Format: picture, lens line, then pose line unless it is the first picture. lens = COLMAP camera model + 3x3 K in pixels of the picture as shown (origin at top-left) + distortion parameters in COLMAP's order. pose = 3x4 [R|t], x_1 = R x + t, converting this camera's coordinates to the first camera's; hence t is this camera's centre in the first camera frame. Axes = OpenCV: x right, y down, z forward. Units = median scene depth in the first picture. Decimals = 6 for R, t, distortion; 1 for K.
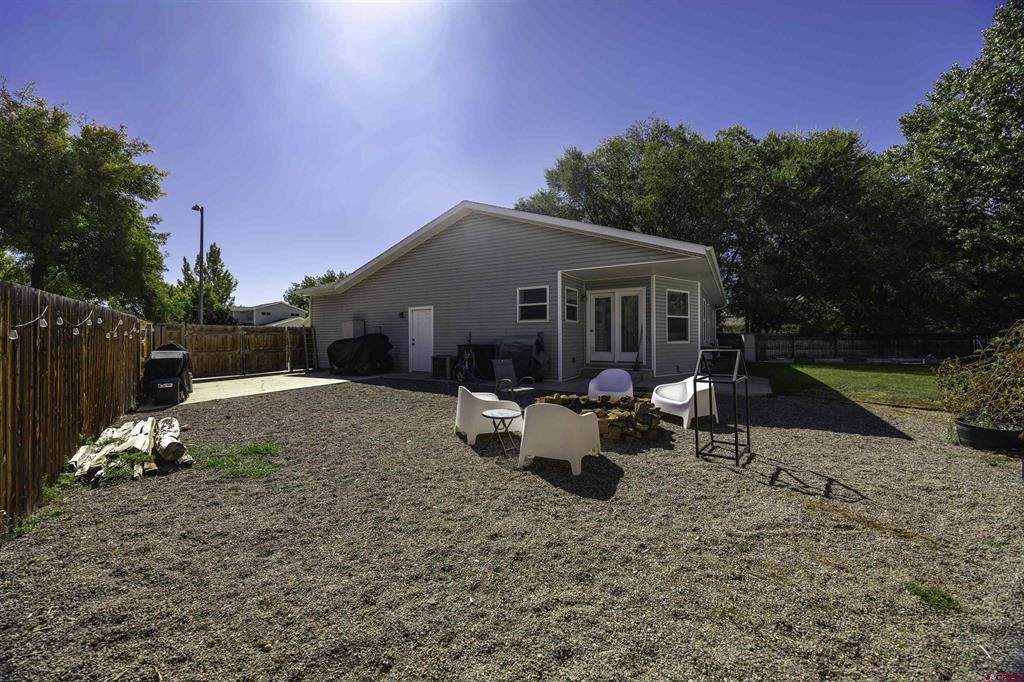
lens RADIAL K [[386.8, 0, 507.0], [0, 386.8, 338.6], [0, 0, 1]] dist [-0.005482, 0.000267]
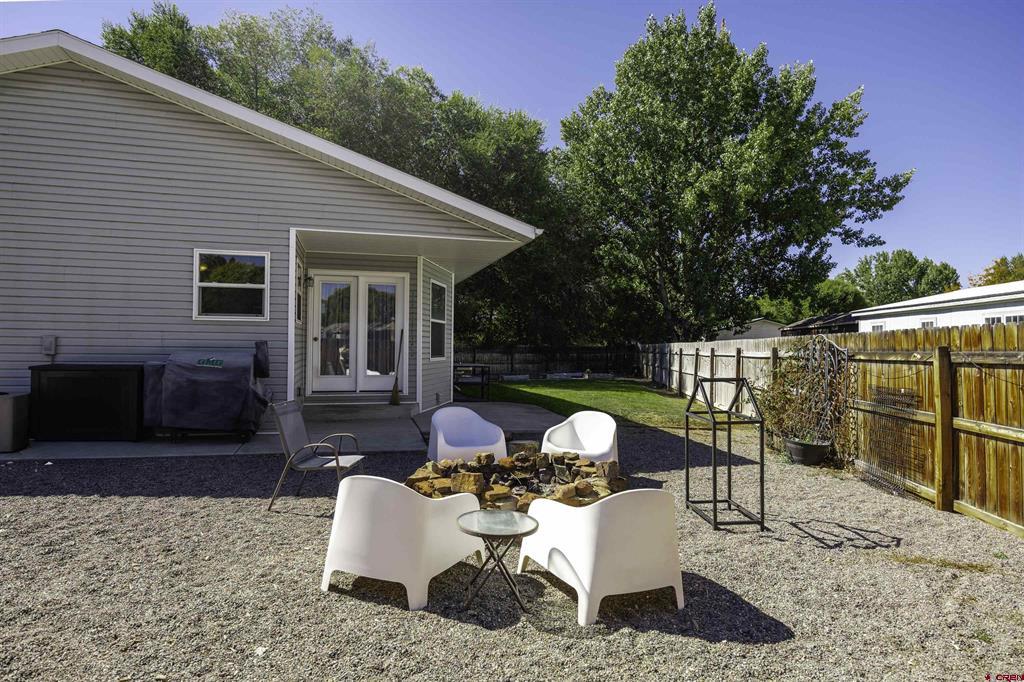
lens RADIAL K [[584.3, 0, 506.7], [0, 584.3, 339.0], [0, 0, 1]] dist [-0.008992, -0.001284]
pose [[0.702102, 0.022059, 0.711734, -0.204076], [-0.012554, 0.999748, -0.018602, -0.007966], [-0.711965, 0.004125, 0.702202, 0.188867]]
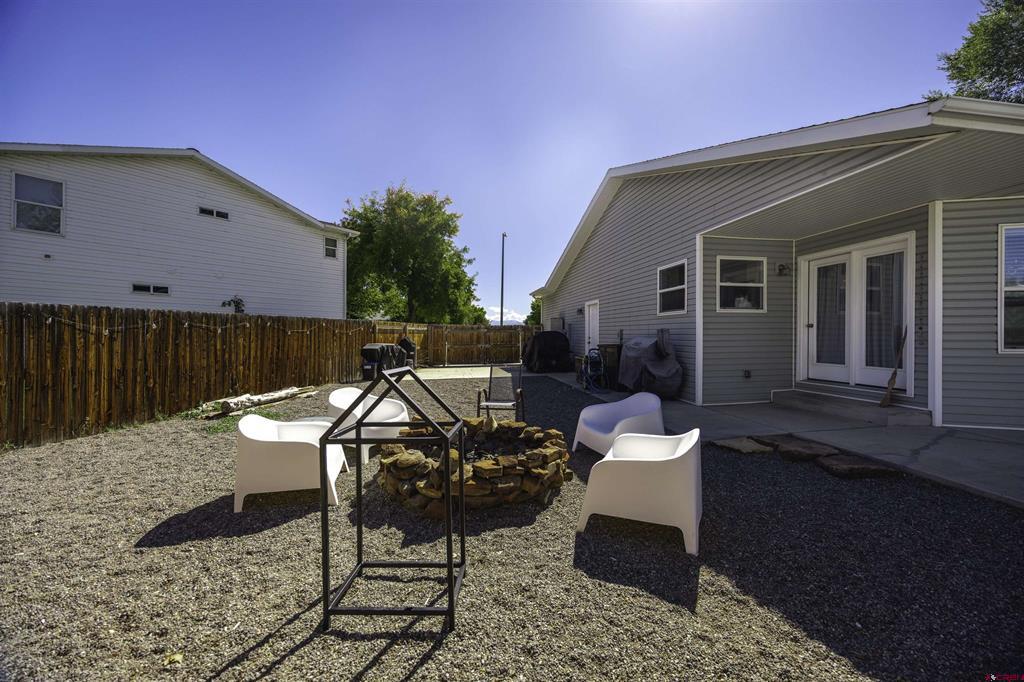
lens RADIAL K [[386.8, 0, 506.4], [0, 386.8, 335.9], [0, 0, 1]] dist [-0.005482, 0.000267]
pose [[0.643004, 0.008079, -0.765820, 0.372695], [-0.005951, 0.999967, 0.005553, -0.005872], [0.765840, 0.000986, 0.643031, 0.299095]]
